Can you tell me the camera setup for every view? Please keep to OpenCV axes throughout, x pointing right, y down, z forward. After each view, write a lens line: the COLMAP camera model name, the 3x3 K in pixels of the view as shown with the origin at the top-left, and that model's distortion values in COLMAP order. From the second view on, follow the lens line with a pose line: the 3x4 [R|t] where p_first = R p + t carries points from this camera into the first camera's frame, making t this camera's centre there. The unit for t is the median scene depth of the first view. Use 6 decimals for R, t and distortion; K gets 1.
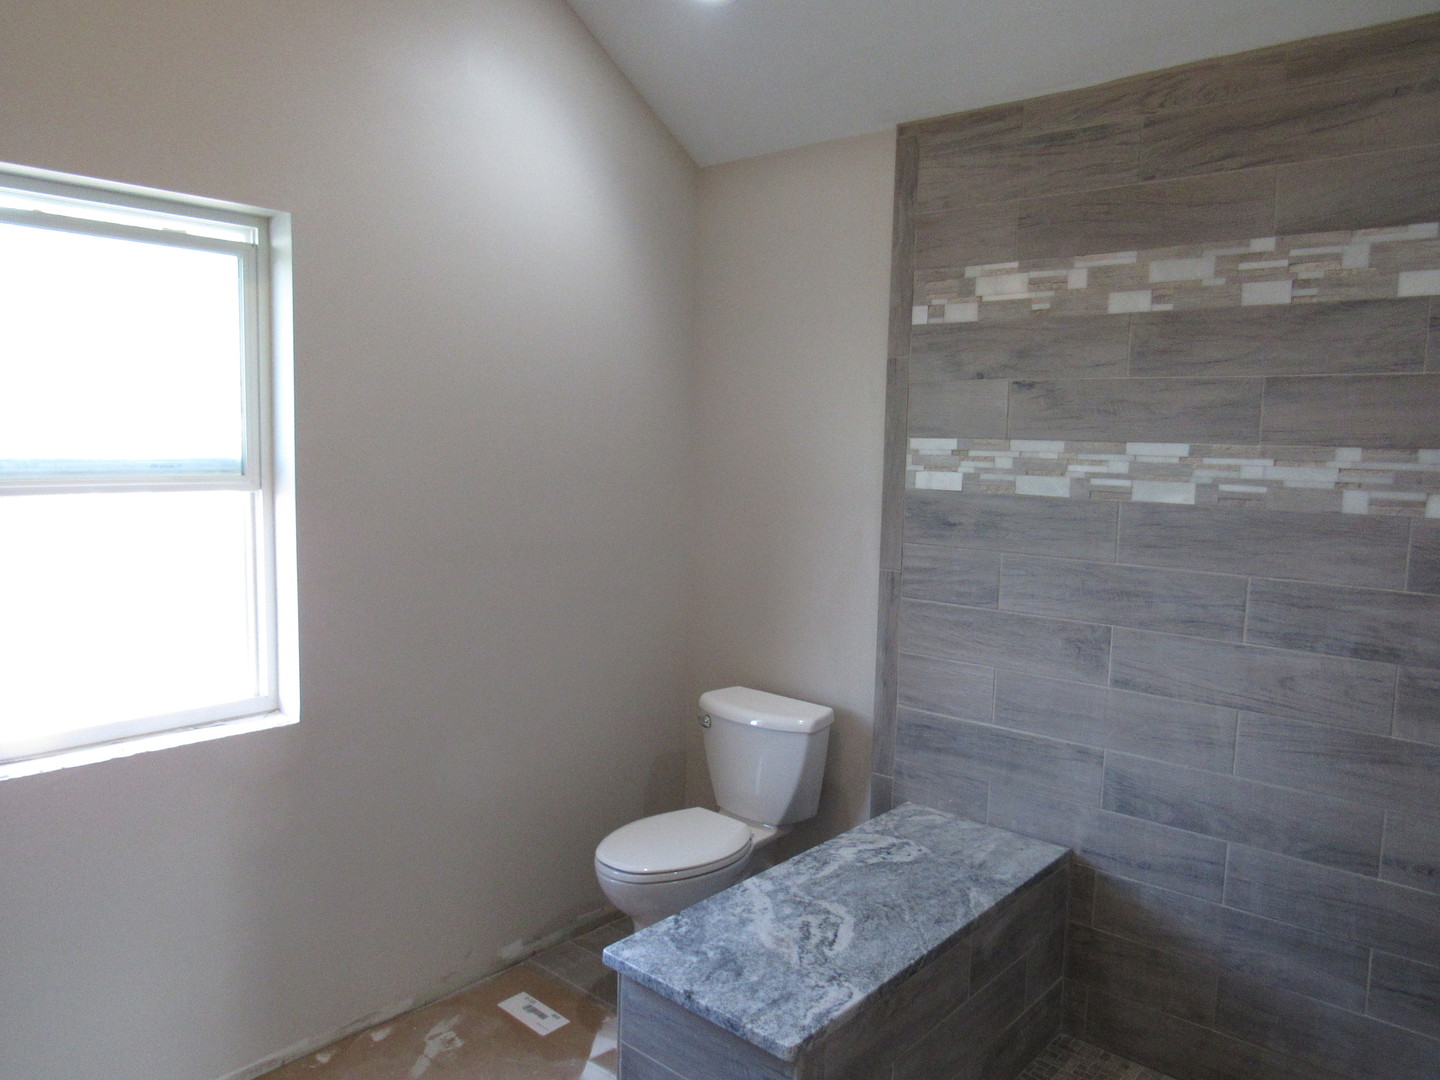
lens RADIAL K [[1033.2, 0, 721.8], [0, 1033.2, 540.7], [0, 0, 1]] dist [-0.024549, 0.005955]
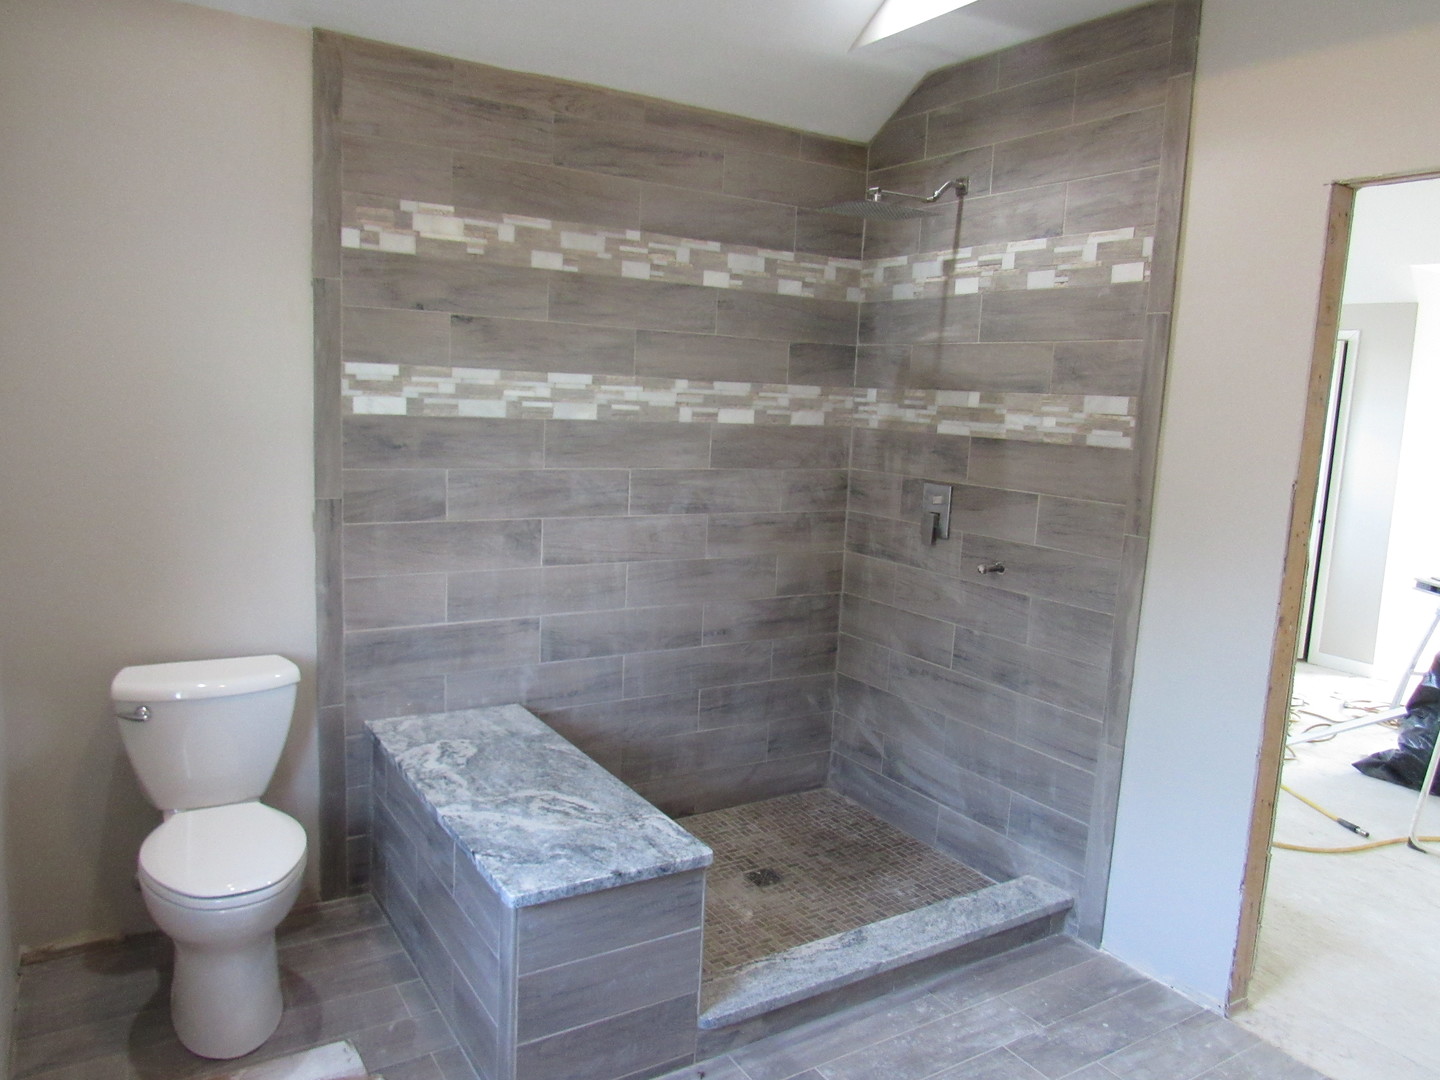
lens RADIAL K [[1033.2, 0, 721.2], [0, 1033.2, 539.4], [0, 0, 1]] dist [-0.024549, 0.005955]
pose [[0.288650, -0.145764, 0.946274, -0.782645], [0.055708, 0.989225, 0.135387, -0.052378], [-0.955813, 0.013636, 0.293660, 0.426947]]
